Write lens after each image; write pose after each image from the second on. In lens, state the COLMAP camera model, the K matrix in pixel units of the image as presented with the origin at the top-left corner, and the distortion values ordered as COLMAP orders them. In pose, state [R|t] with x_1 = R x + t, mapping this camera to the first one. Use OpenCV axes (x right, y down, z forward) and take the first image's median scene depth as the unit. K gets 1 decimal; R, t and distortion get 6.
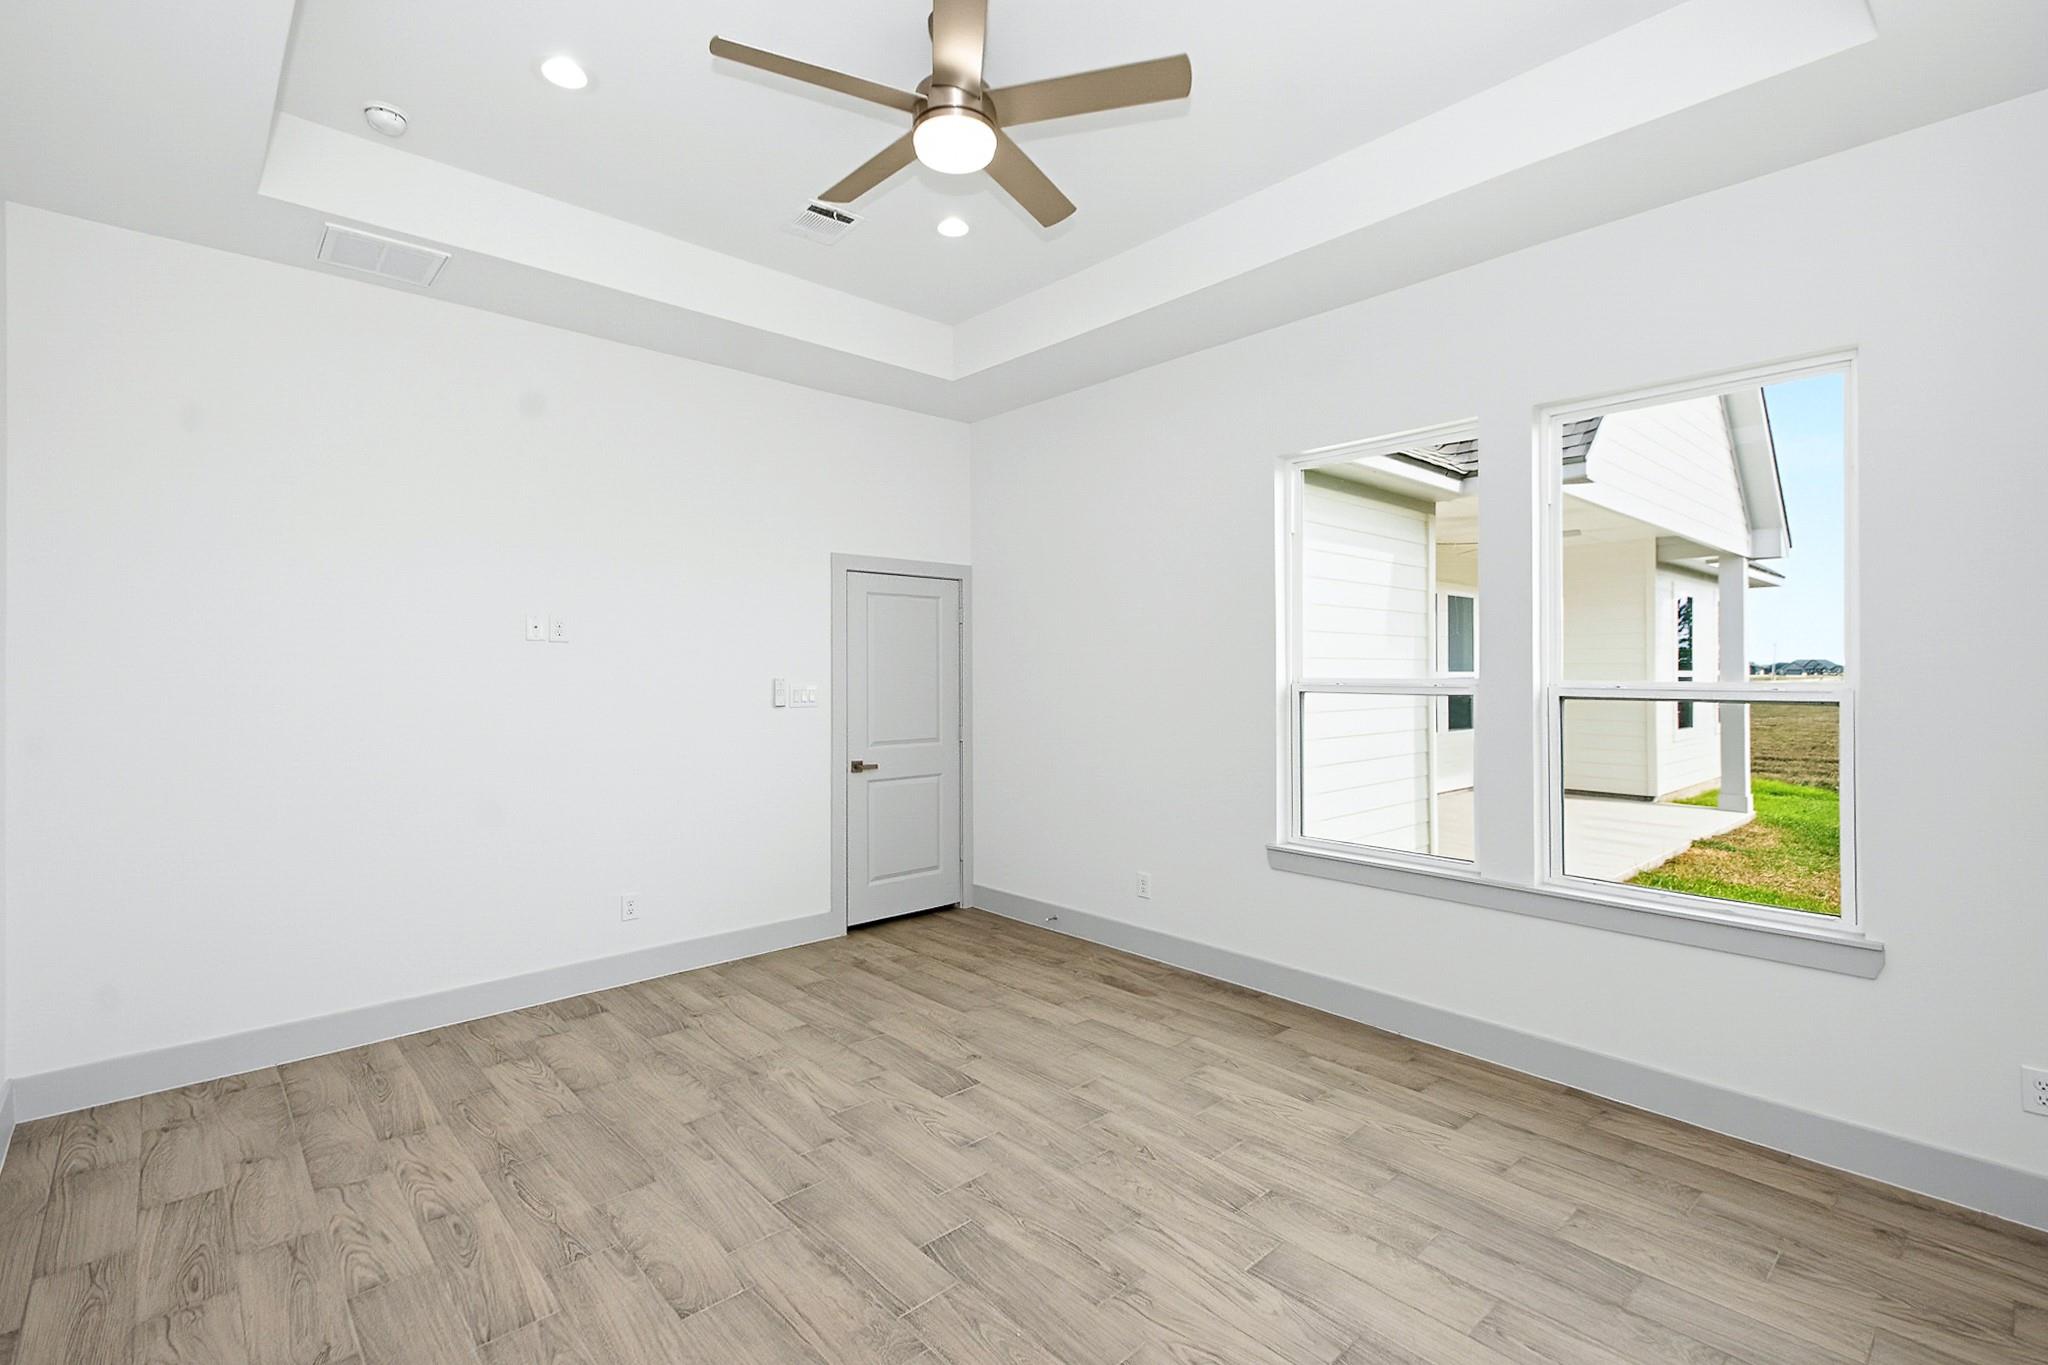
lens RADIAL K [[912.9, 0, 1017.8], [0, 912.9, 690.3], [0, 0, 1]] dist [0.034998, -0.017207]
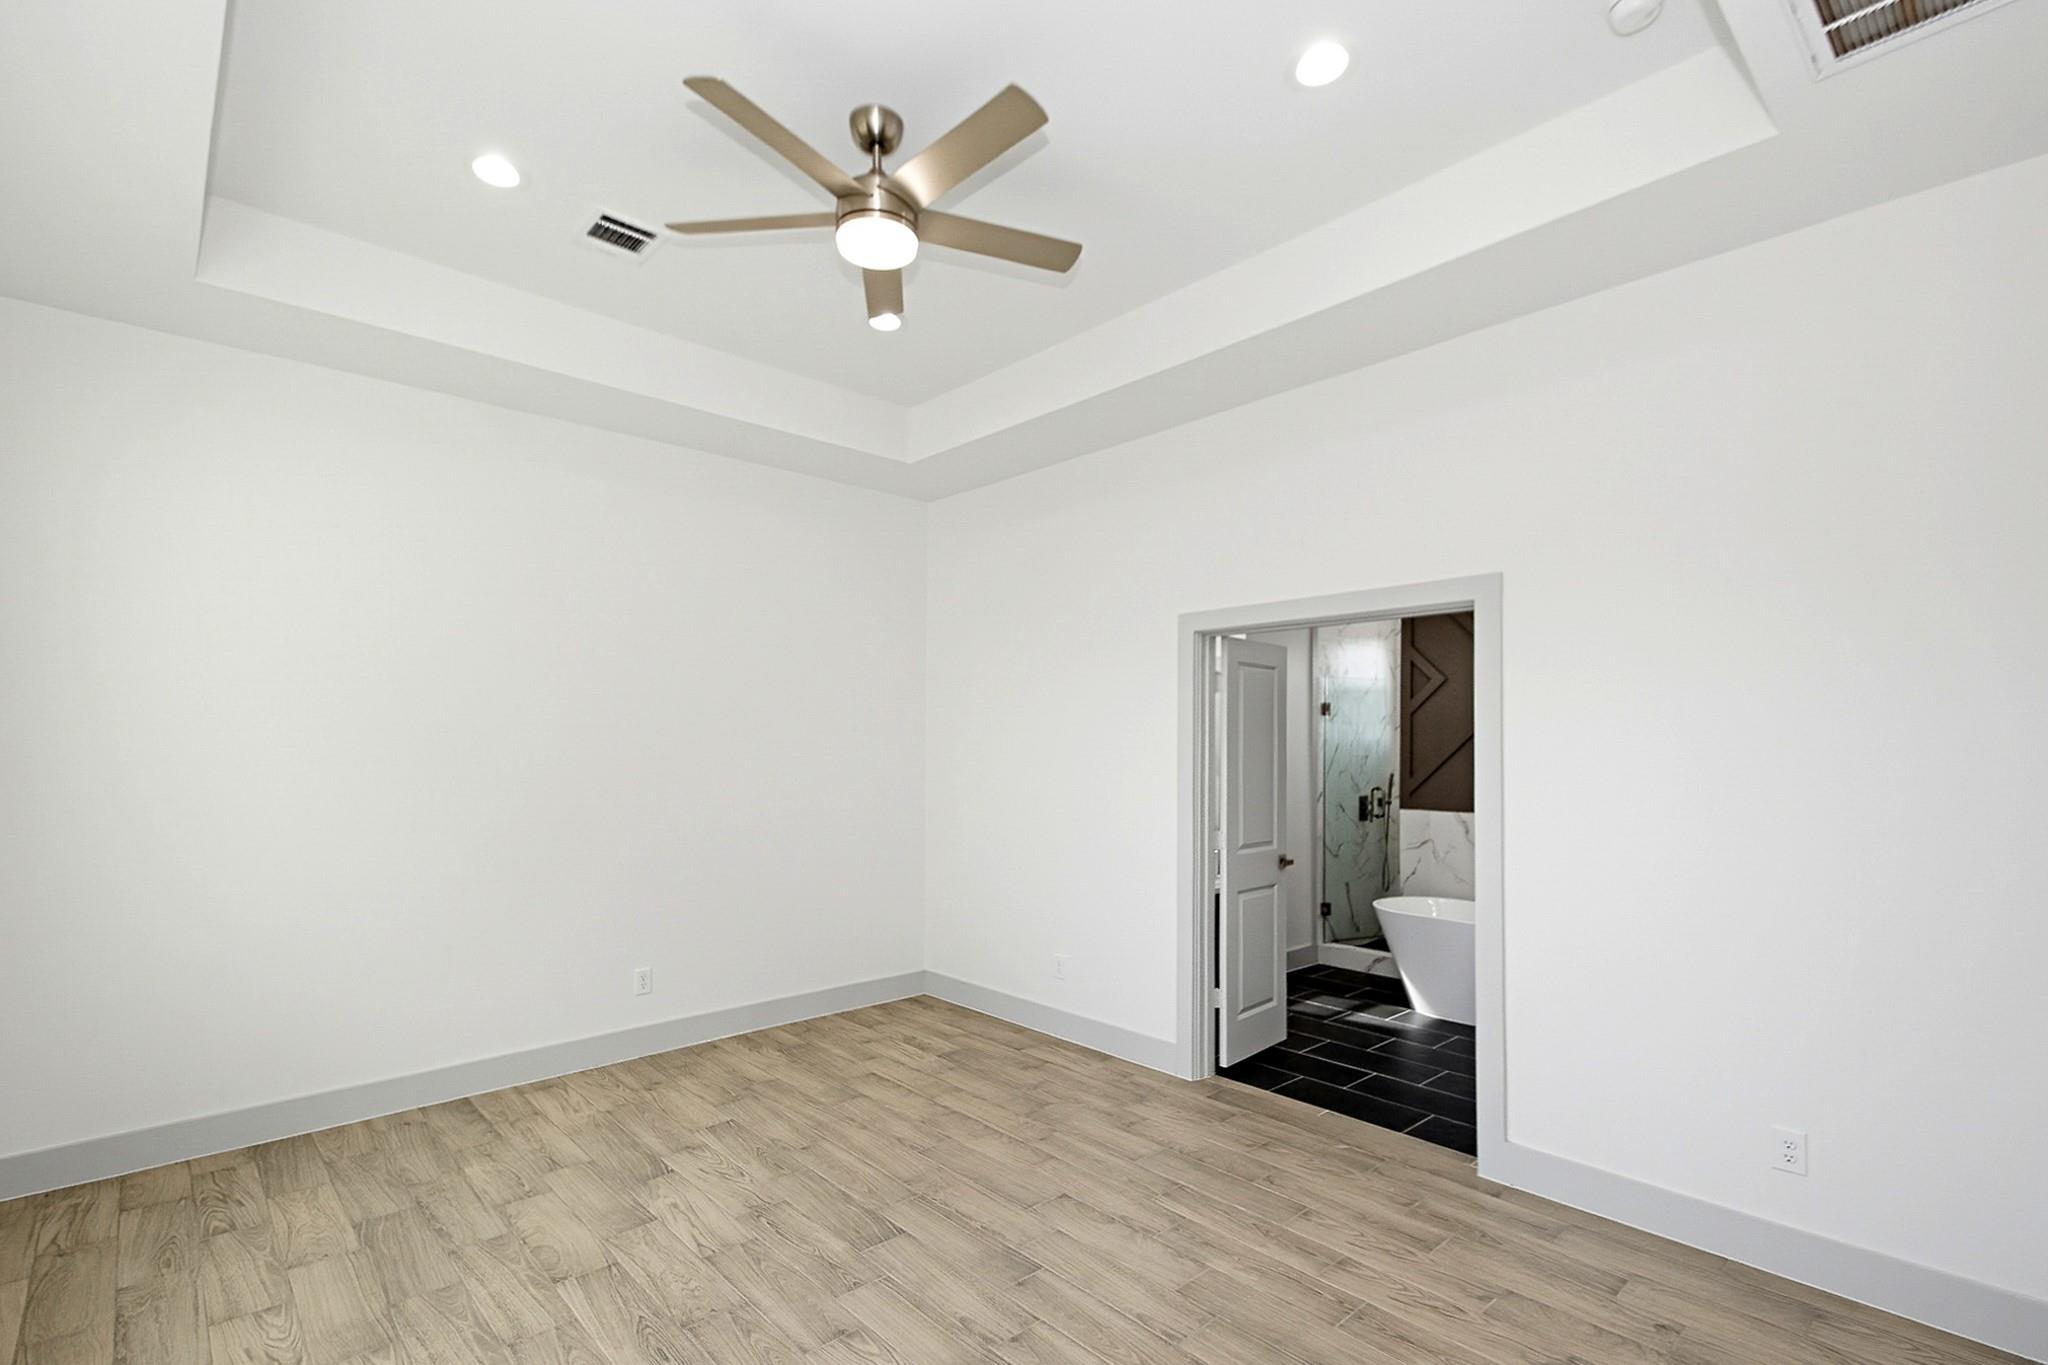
lens RADIAL K [[912.9, 0, 1017.8], [0, 912.9, 690.3], [0, 0, 1]] dist [0.034998, -0.017207]
pose [[-0.999968, -0.003581, -0.007153, -0.209689], [-0.003331, 0.999393, -0.034687, -0.067361], [0.007273, -0.034662, -0.999373, 1.940354]]
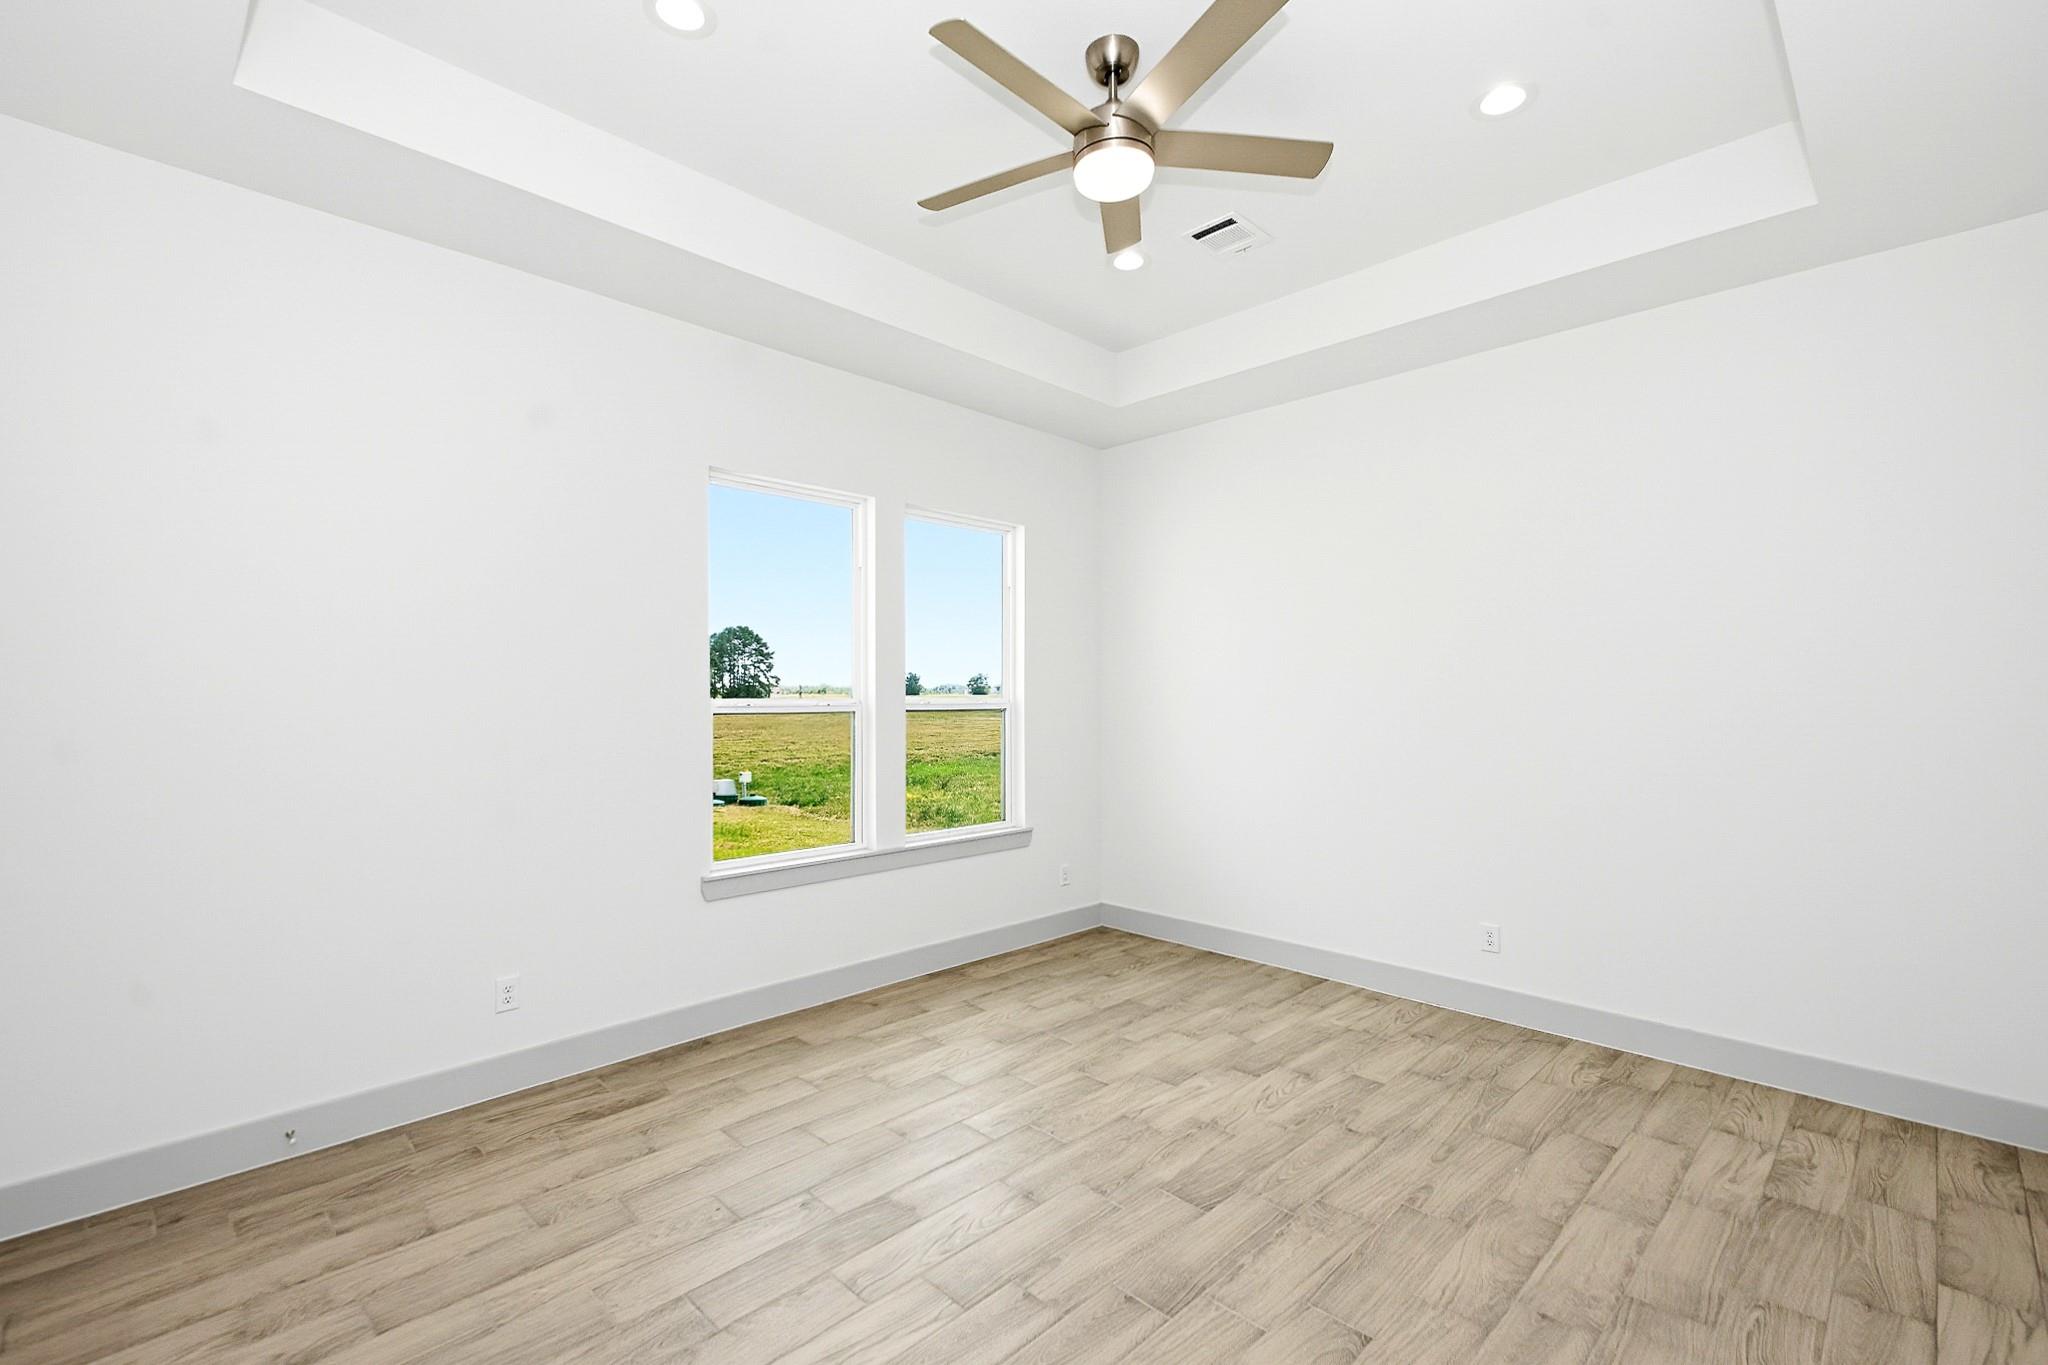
lens RADIAL K [[912.9, 0, 1017.8], [0, 912.9, 690.3], [0, 0, 1]] dist [0.034998, -0.017207]
pose [[-0.045928, 0.002902, 0.998941, -1.030419], [0.025705, 0.999668, -0.001722, -0.019600], [-0.998614, 0.025599, -0.045988, 1.082228]]
